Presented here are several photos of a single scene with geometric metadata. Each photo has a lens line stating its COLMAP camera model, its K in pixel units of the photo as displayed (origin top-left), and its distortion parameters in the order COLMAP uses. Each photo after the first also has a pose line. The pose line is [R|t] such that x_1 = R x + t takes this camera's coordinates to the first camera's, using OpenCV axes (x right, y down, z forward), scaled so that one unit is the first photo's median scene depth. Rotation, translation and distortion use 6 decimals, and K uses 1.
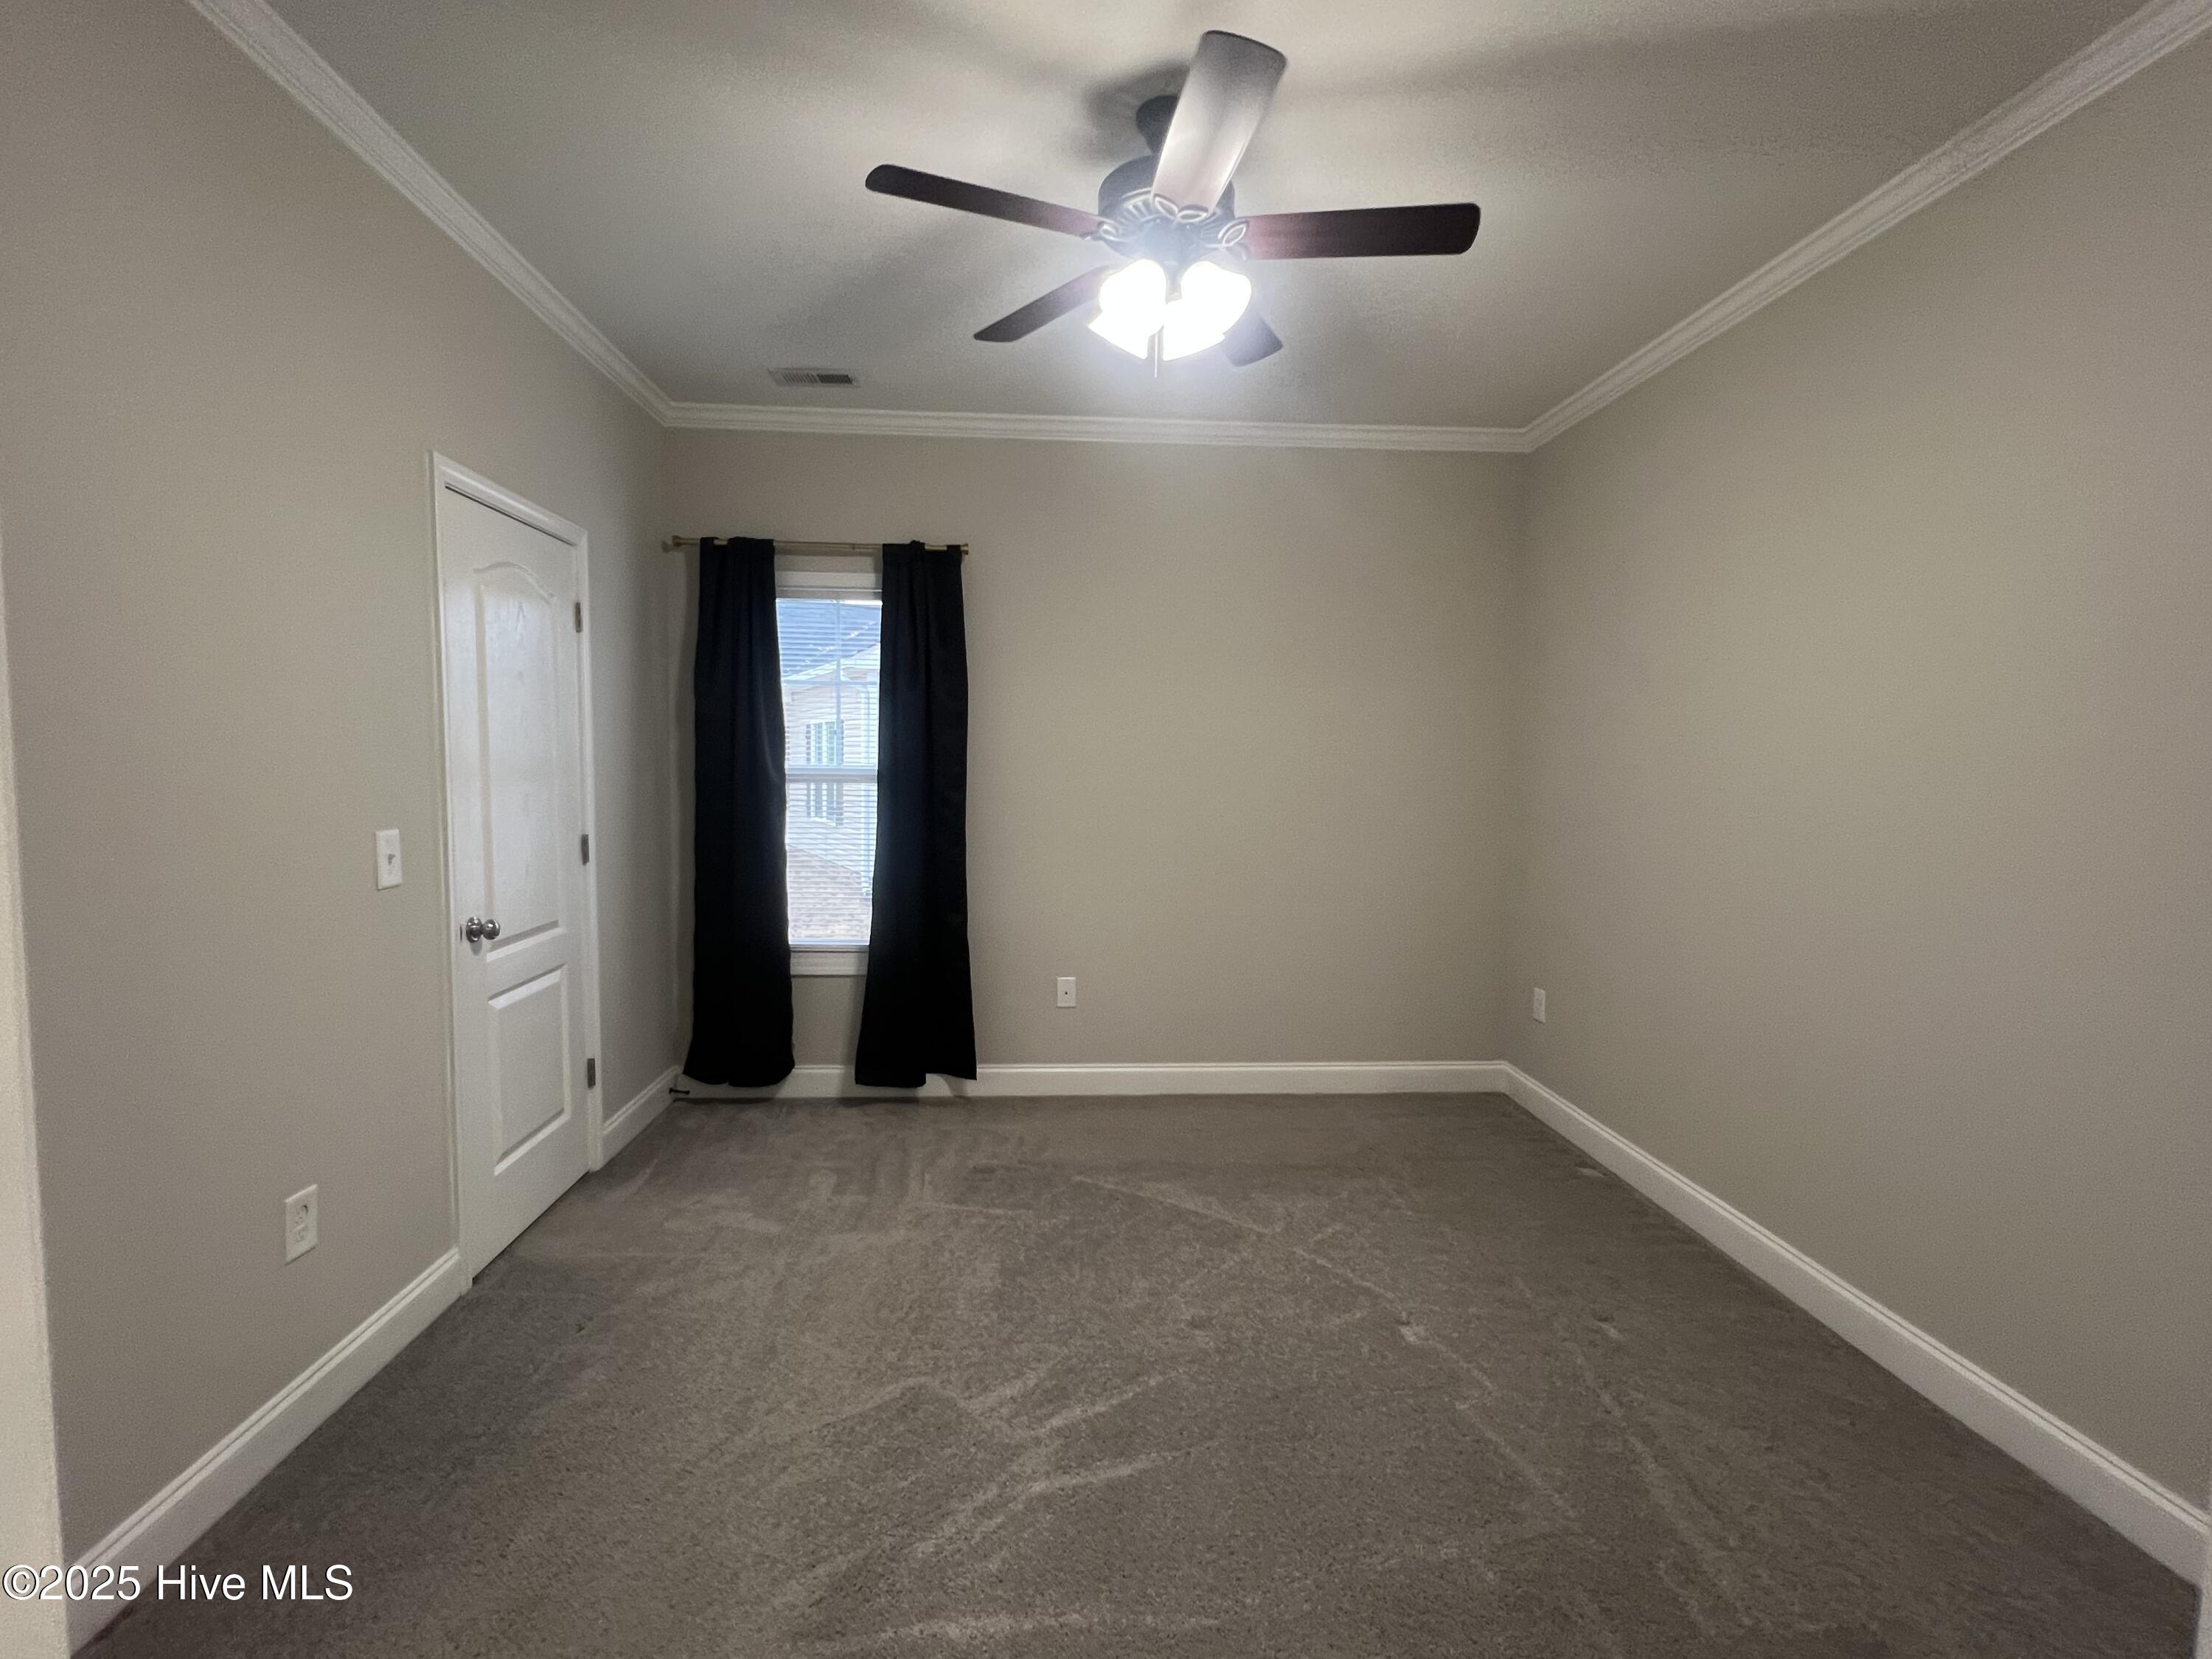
lens RADIAL K [[1027.5, 0, 1106.0], [0, 1027.5, 829.5], [0, 0, 1]] dist [-0.003940, -0.000170]
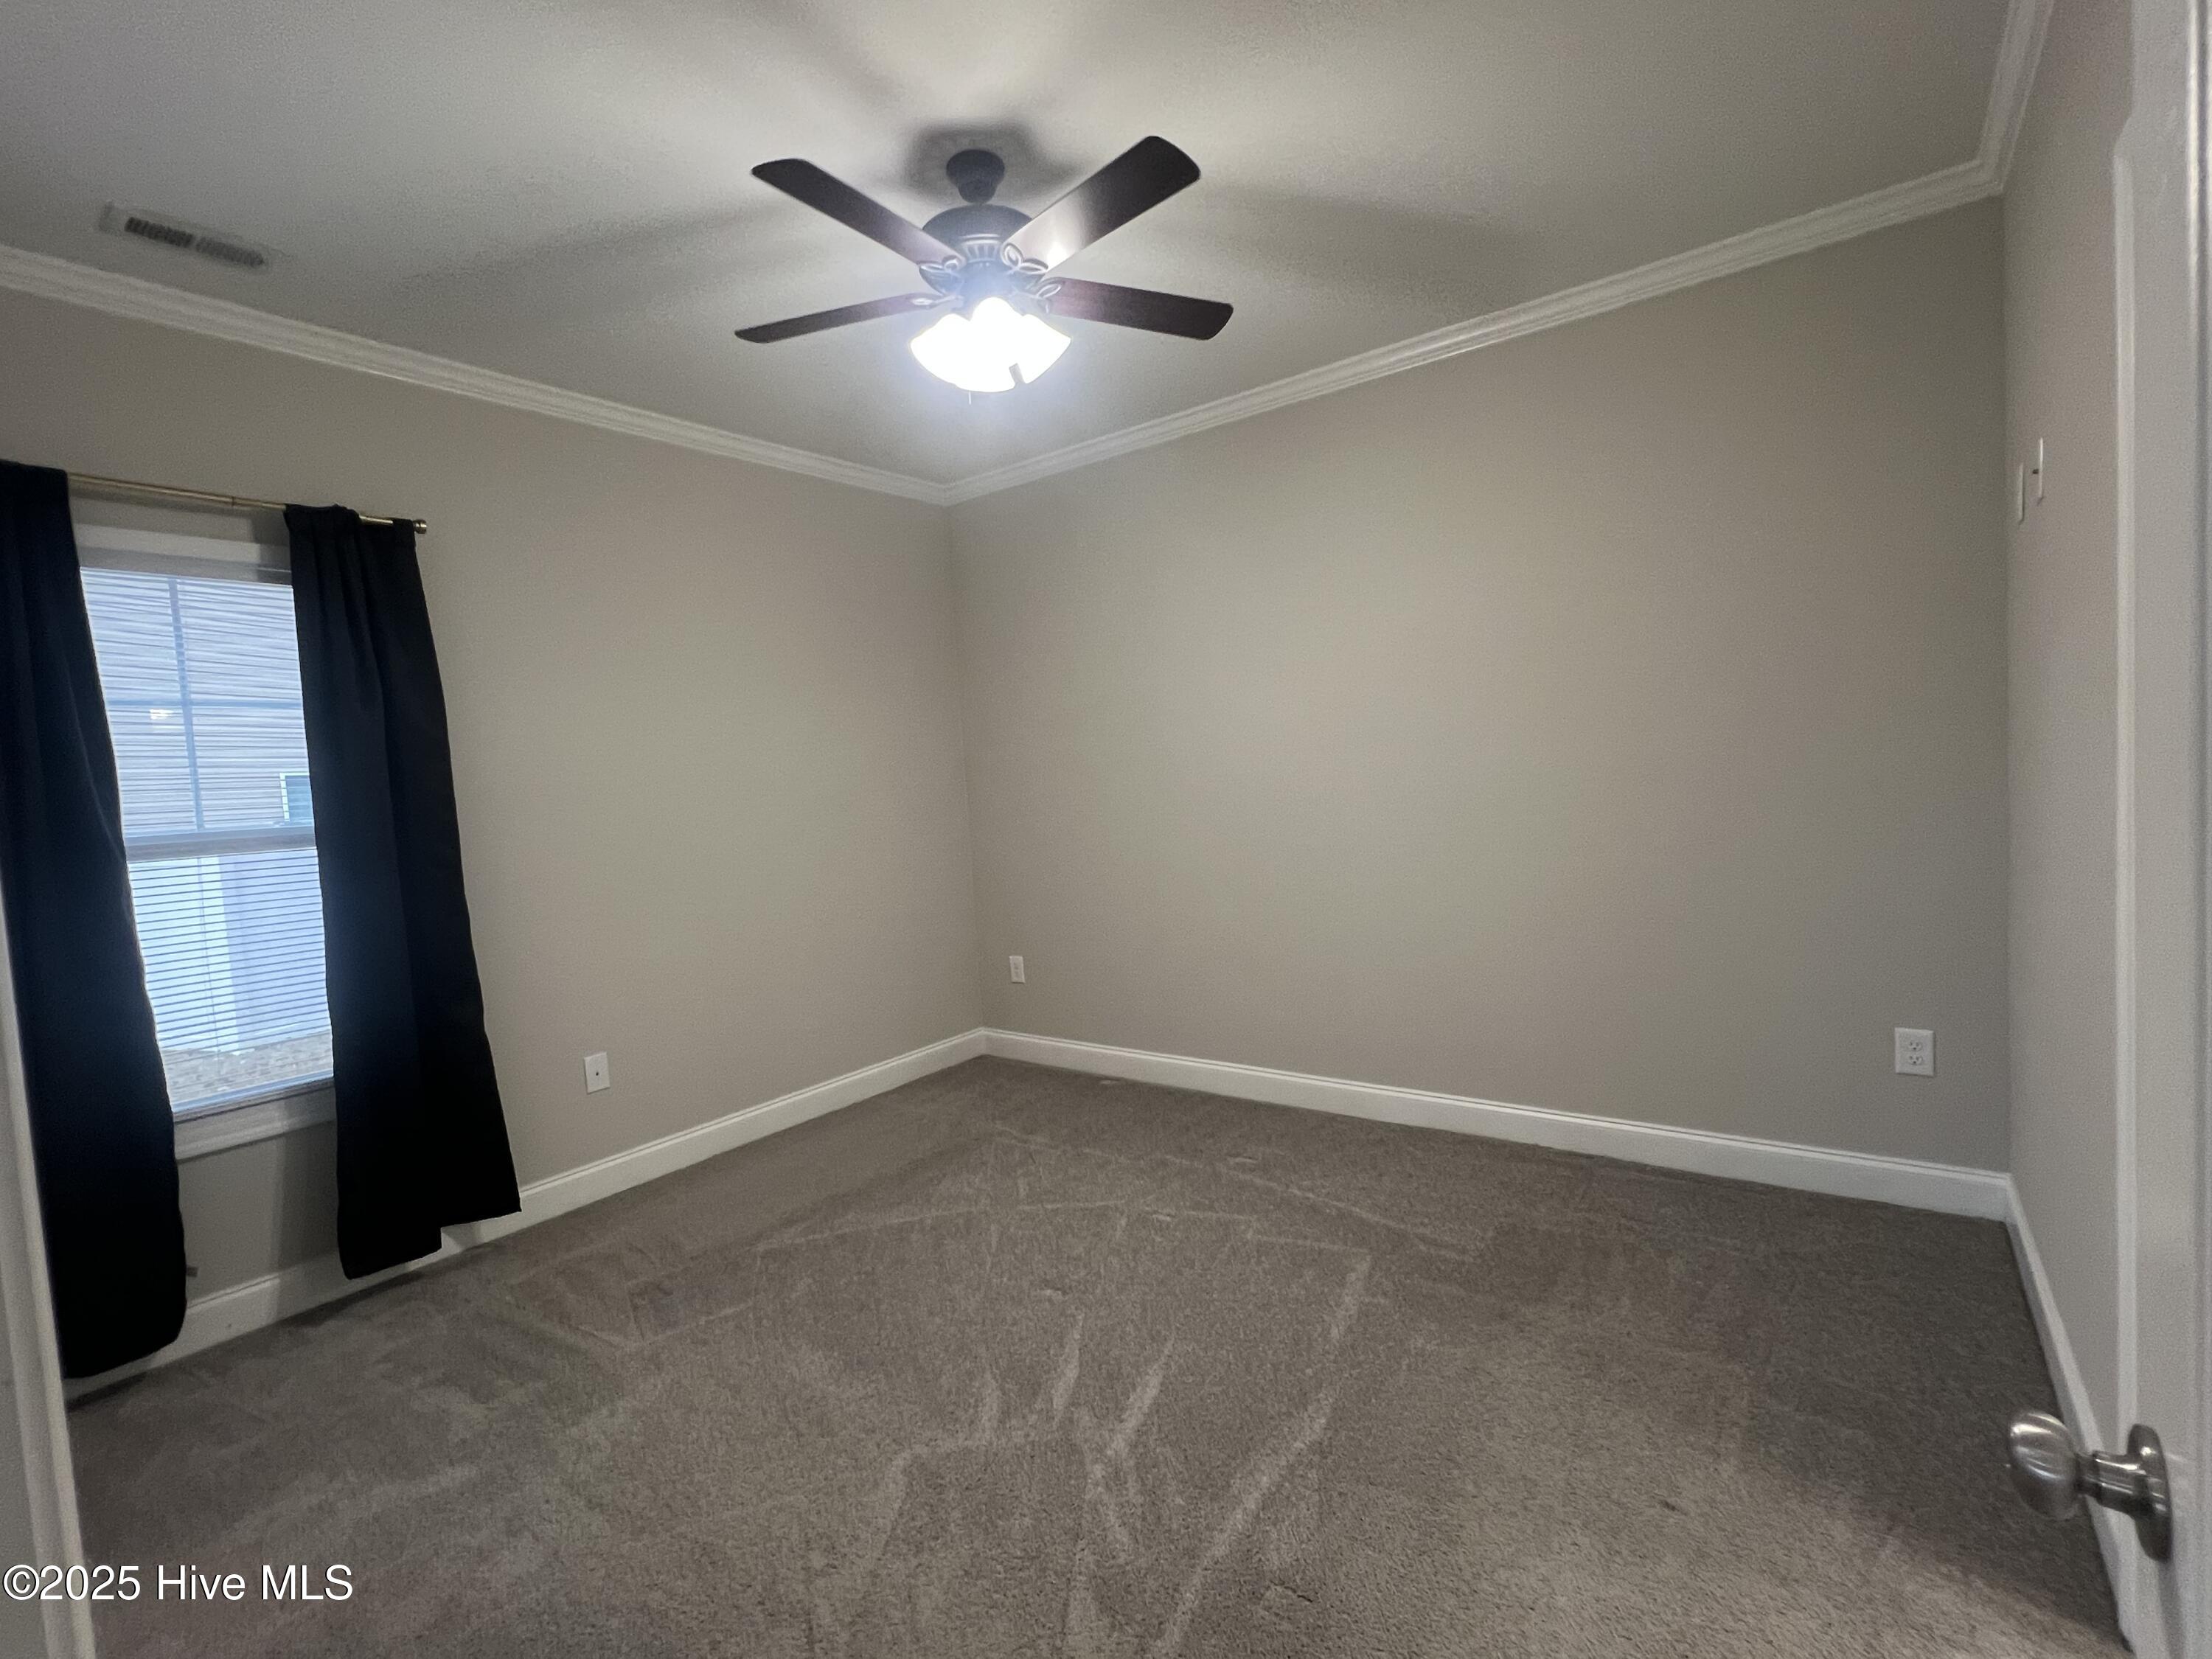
lens RADIAL K [[1027.5, 0, 1106.0], [0, 1027.5, 829.5], [0, 0, 1]] dist [-0.003940, -0.000170]
pose [[0.631976, -0.096930, 0.768902, -0.420854], [0.122780, 0.992140, 0.024157, -0.006820], [-0.765200, 0.079139, 0.638910, 0.144476]]
